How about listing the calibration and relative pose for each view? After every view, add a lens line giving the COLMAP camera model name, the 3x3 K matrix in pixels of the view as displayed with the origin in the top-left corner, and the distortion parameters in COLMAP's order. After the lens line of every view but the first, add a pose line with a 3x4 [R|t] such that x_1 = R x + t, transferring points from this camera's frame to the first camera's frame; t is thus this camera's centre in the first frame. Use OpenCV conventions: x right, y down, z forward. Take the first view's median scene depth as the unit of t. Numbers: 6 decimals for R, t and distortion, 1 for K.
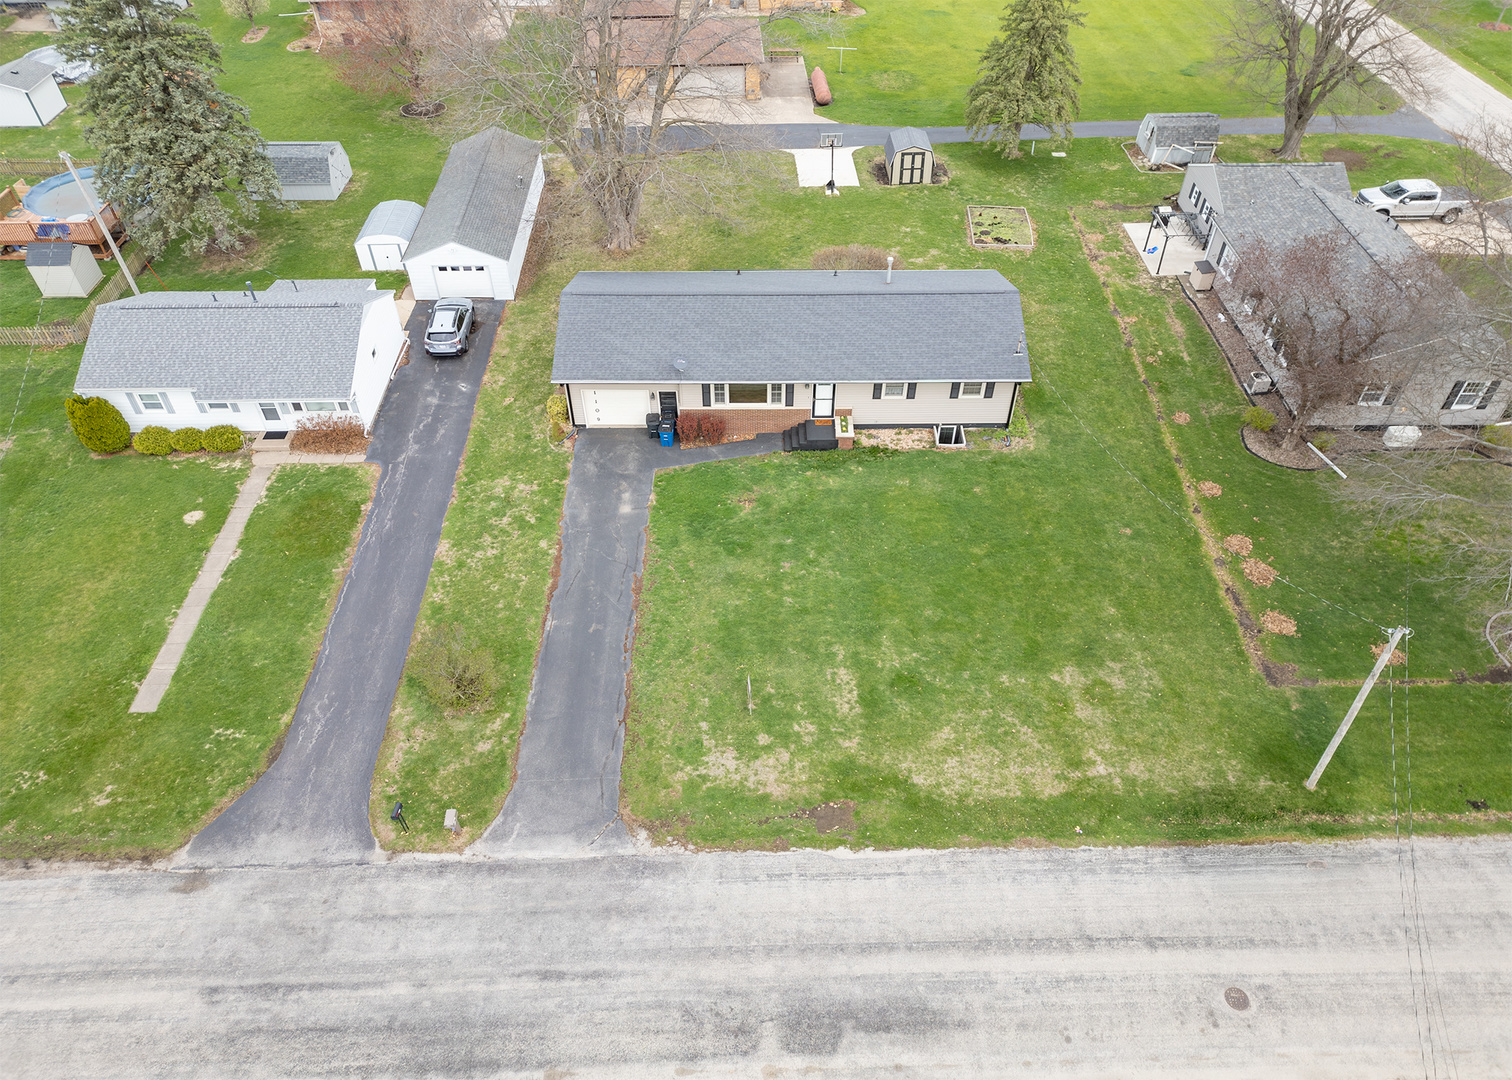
lens RADIAL K [[1069.3, 0, 733.6], [0, 1069.3, 536.7], [0, 0, 1]] dist [0.102342, -0.102015]
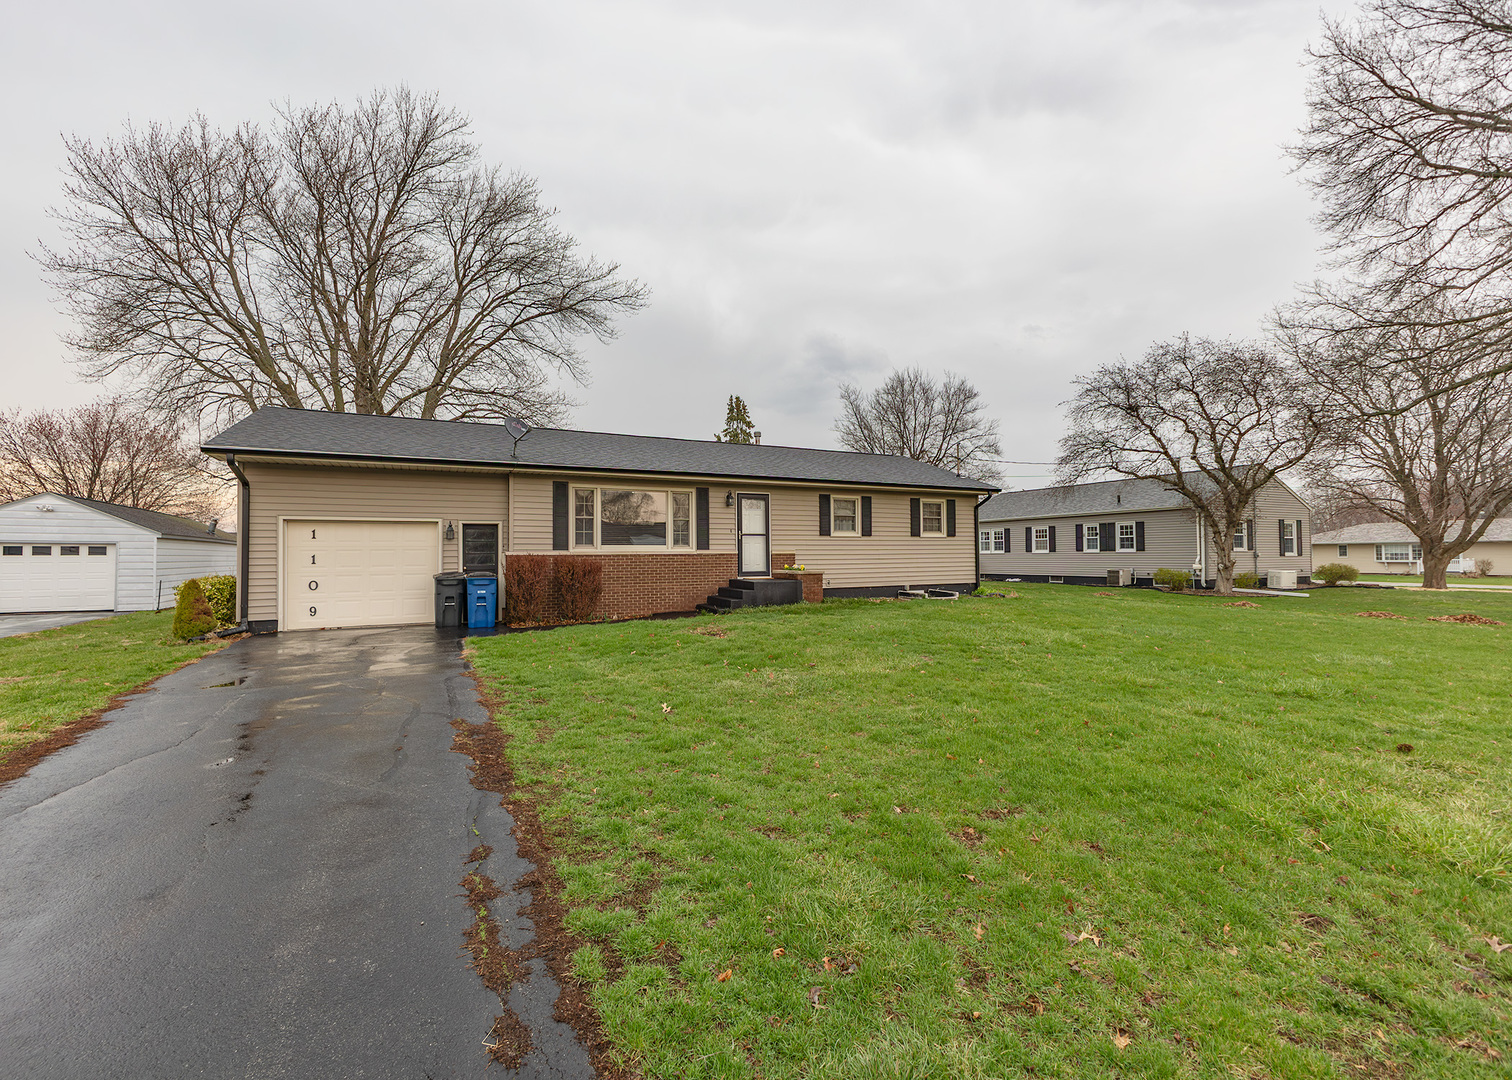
lens RADIAL K [[656.3, 0, 740.0], [0, 656.3, 527.1], [0, 0, 1]] dist [0.022060, -0.006286]
pose [[0.898577, 0.012225, 0.438646, -0.089057], [0.301927, 0.708160, -0.638240, 0.108026], [-0.318434, 0.705947, 0.632645, 0.760091]]
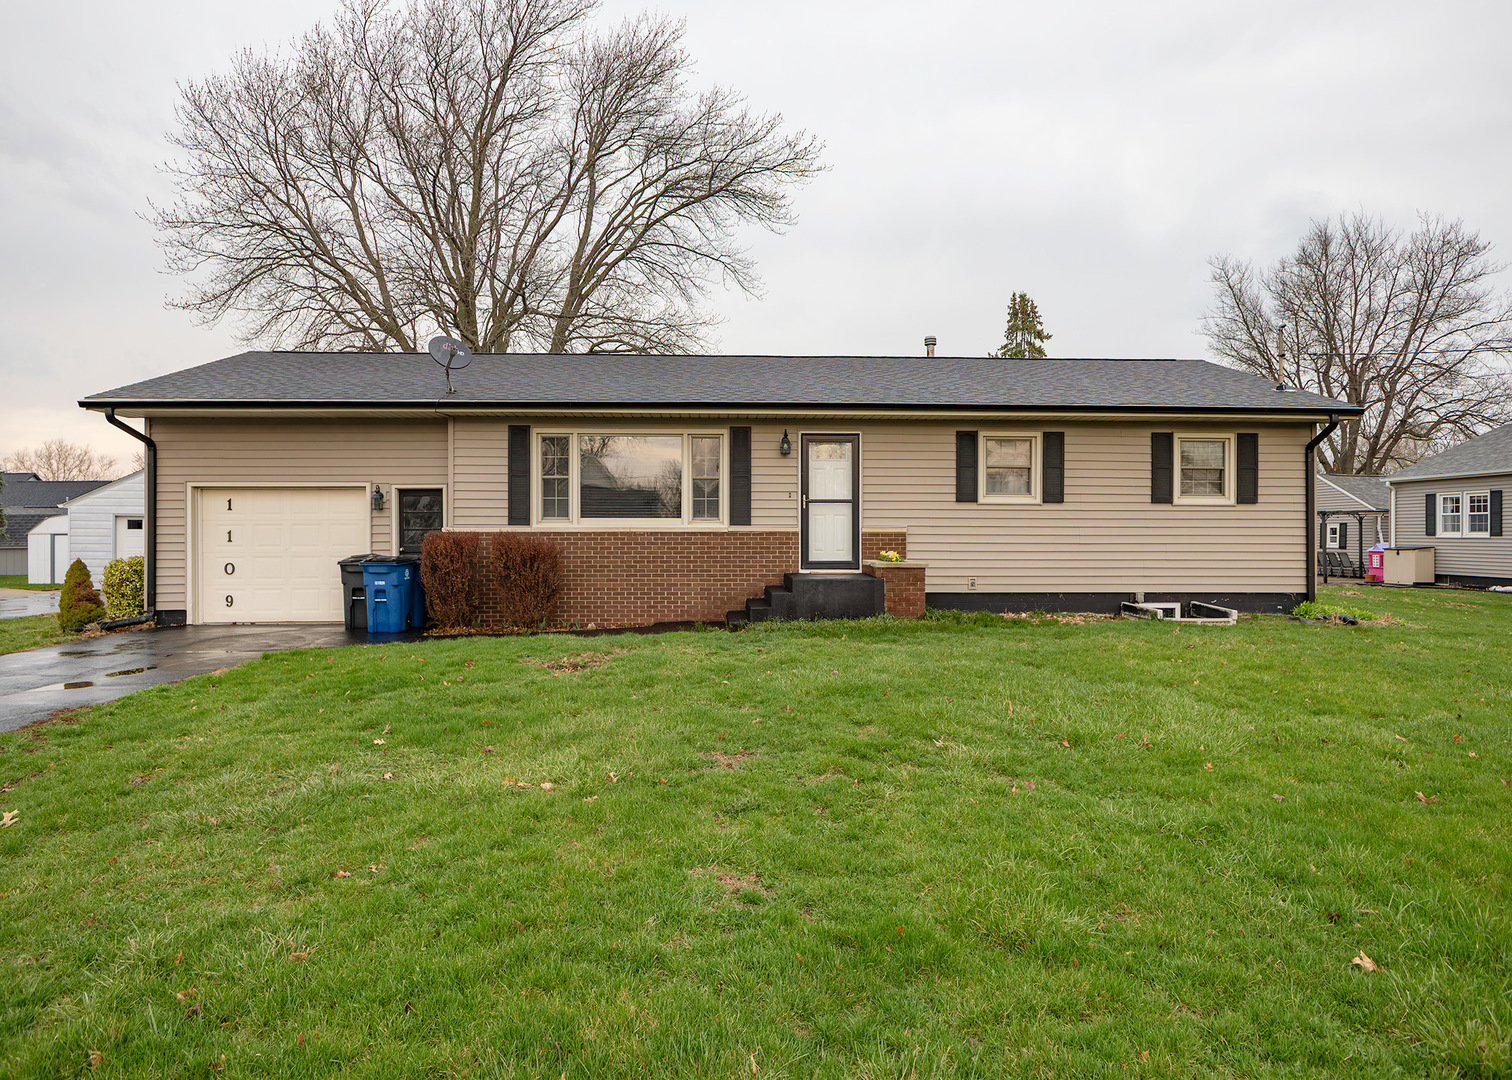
lens RADIAL K [[871.8, 0, 733.9], [0, 871.8, 534.9], [0, 0, 1]] dist [0.002290, -0.000118]
pose [[0.998980, -0.000917, 0.045142, 0.036205], [0.031113, 0.738509, -0.673526, 0.086754], [-0.032720, 0.674243, 0.737784, 0.782398]]
